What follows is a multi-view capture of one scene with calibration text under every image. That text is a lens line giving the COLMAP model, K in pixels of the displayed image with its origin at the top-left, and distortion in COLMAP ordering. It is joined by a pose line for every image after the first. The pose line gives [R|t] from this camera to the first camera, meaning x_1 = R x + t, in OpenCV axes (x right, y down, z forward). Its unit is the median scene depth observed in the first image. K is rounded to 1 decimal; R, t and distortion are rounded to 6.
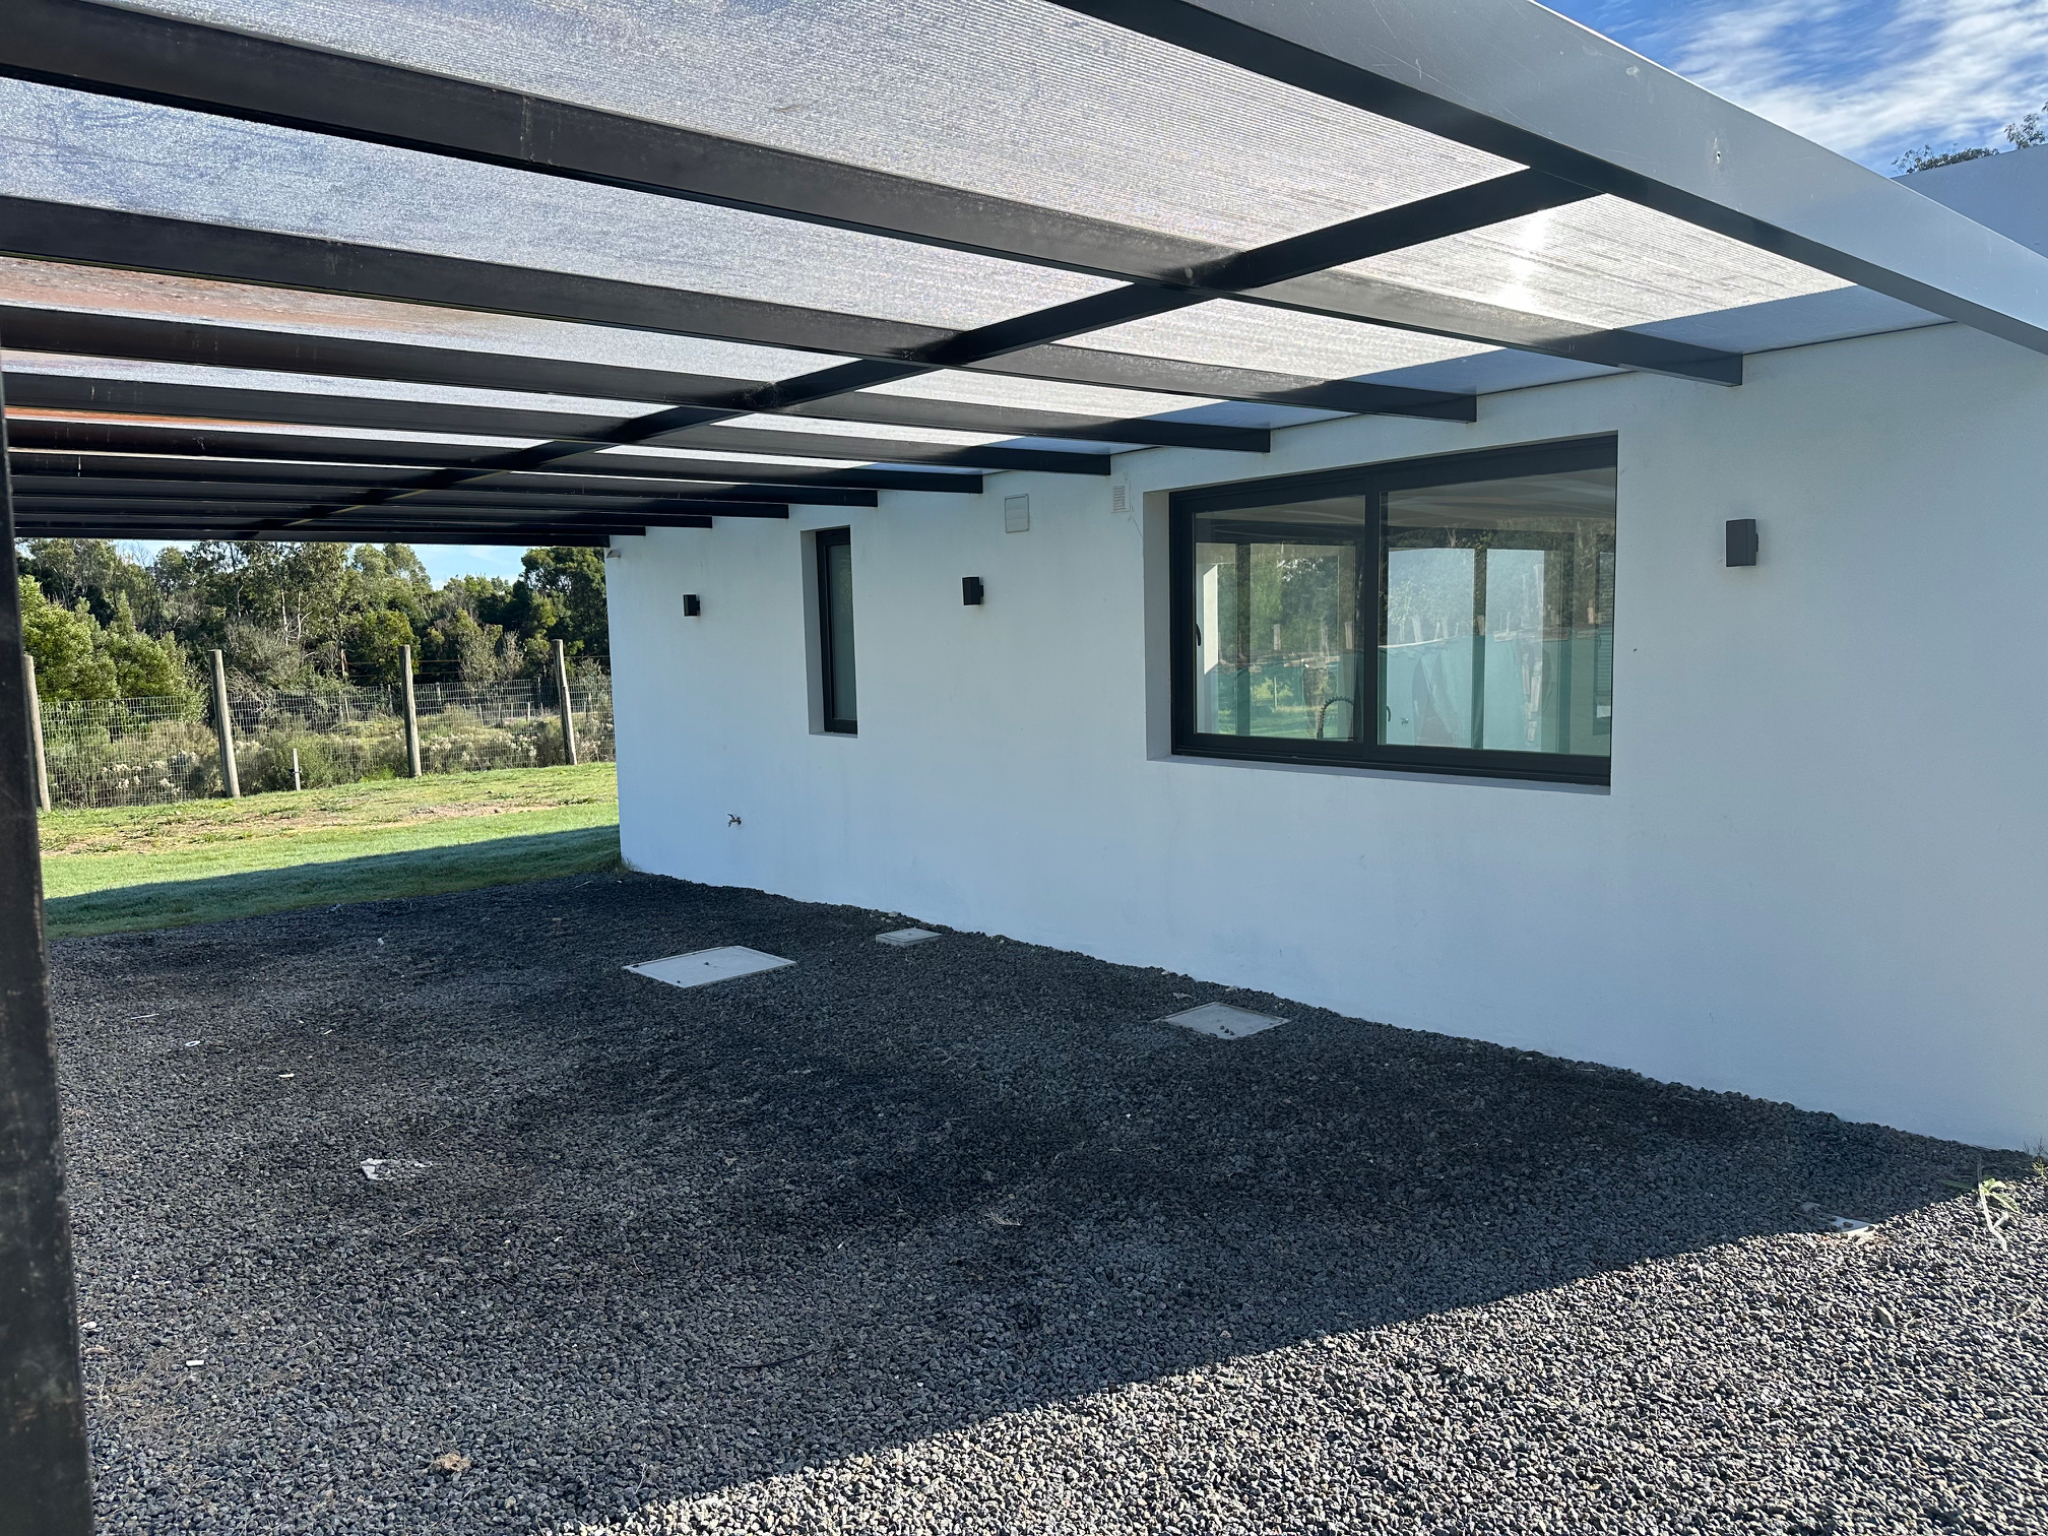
lens RADIAL K [[1439.9, 0, 1029.1], [0, 1439.9, 772.3], [0, 0, 1]] dist [0.059314, -0.074275]
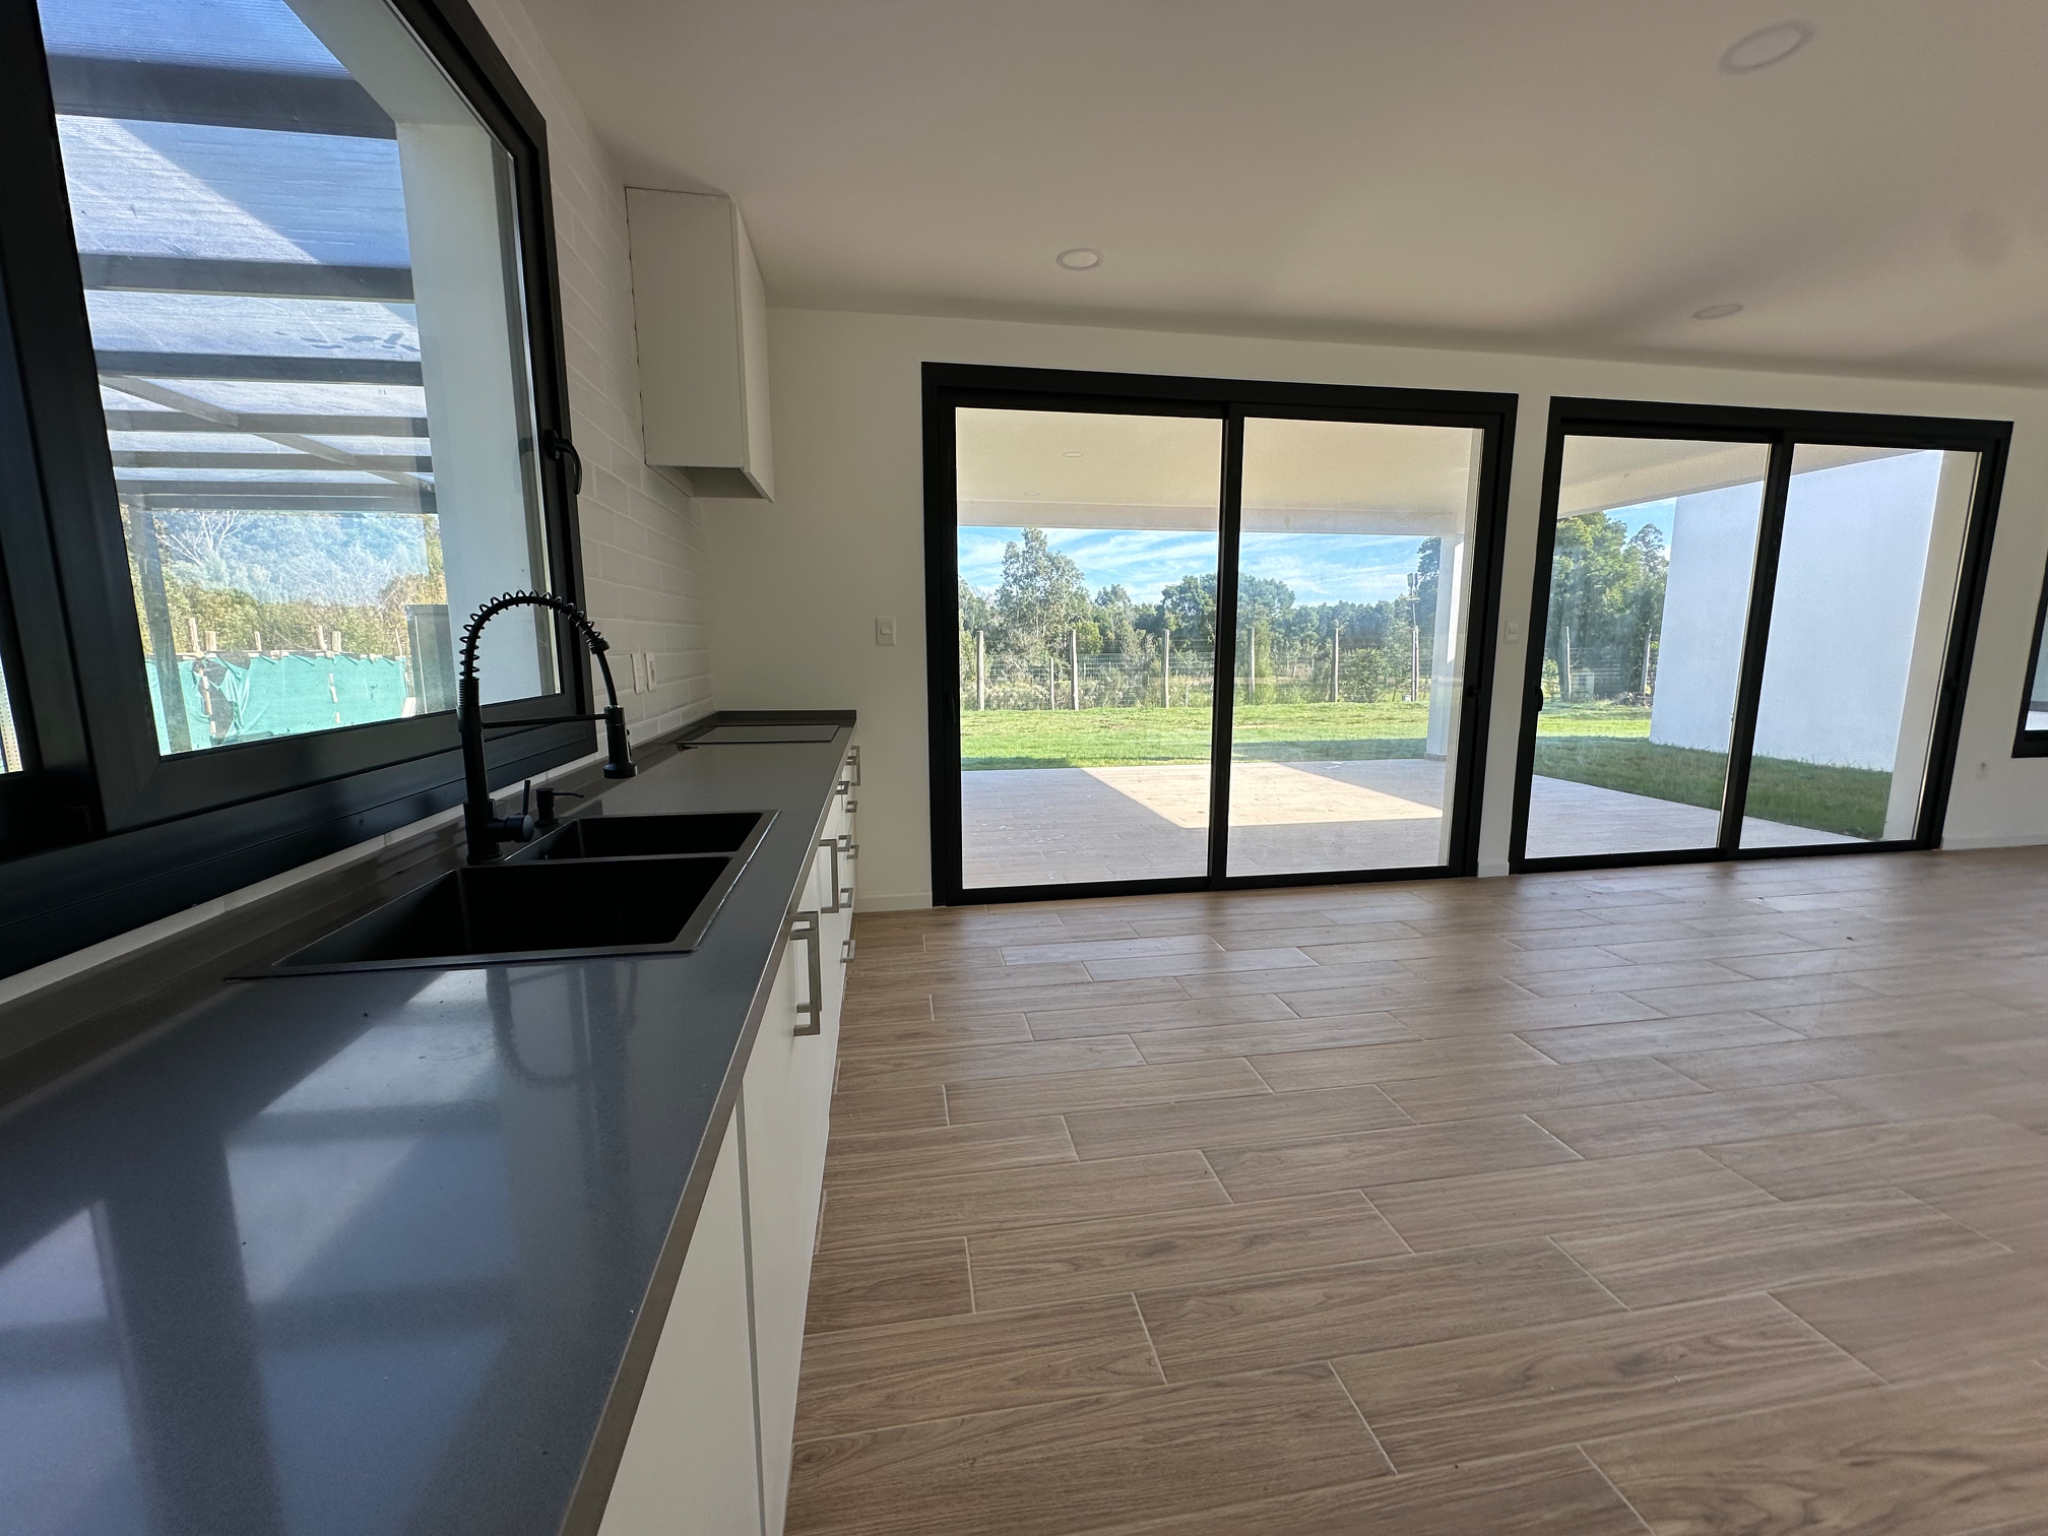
lens RADIAL K [[827.1, 0, 1023.4], [0, 827.1, 774.6], [0, 0, 1]] dist [-0.003784, 0.000245]
pose [[0.851610, 0.102825, -0.513992, 0.038996], [-0.069420, 0.994058, 0.083845, -0.002989], [0.519559, -0.035722, 0.853687, 0.083080]]
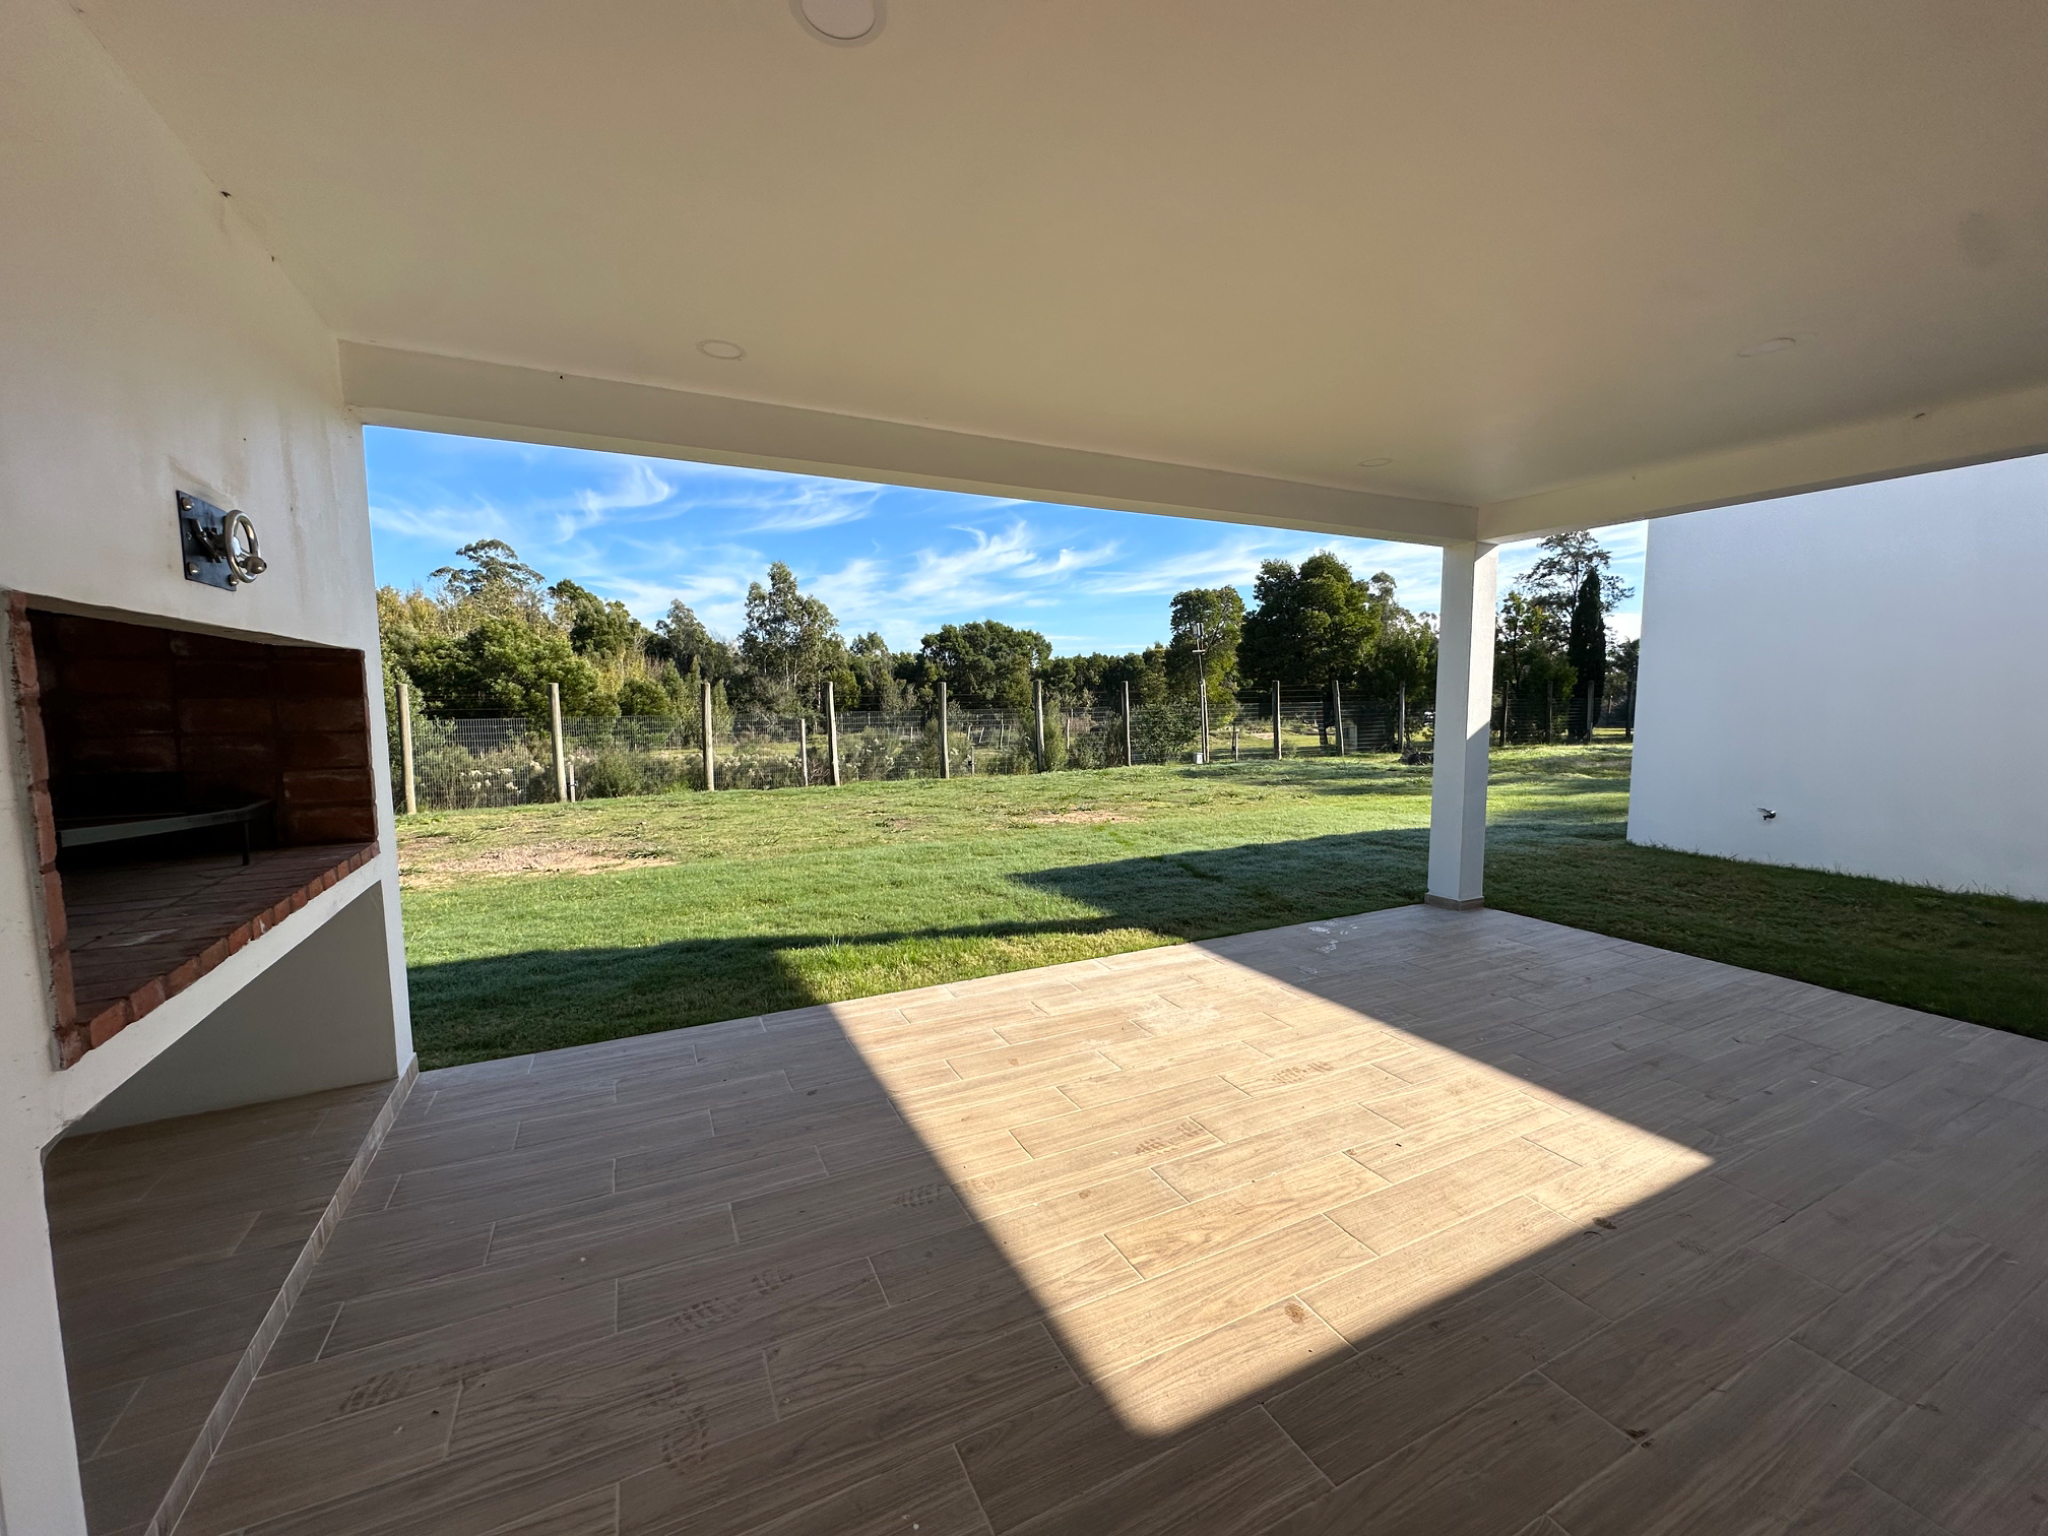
lens RADIAL K [[827.1, 0, 1021.6], [0, 827.1, 765.6], [0, 0, 1]] dist [-0.003784, 0.000245]
pose [[0.965459, 0.045361, -0.256576, 0.007906], [-0.047084, 0.998891, -0.000573, -0.010511], [0.256266, 0.012634, 0.966524, 0.138993]]
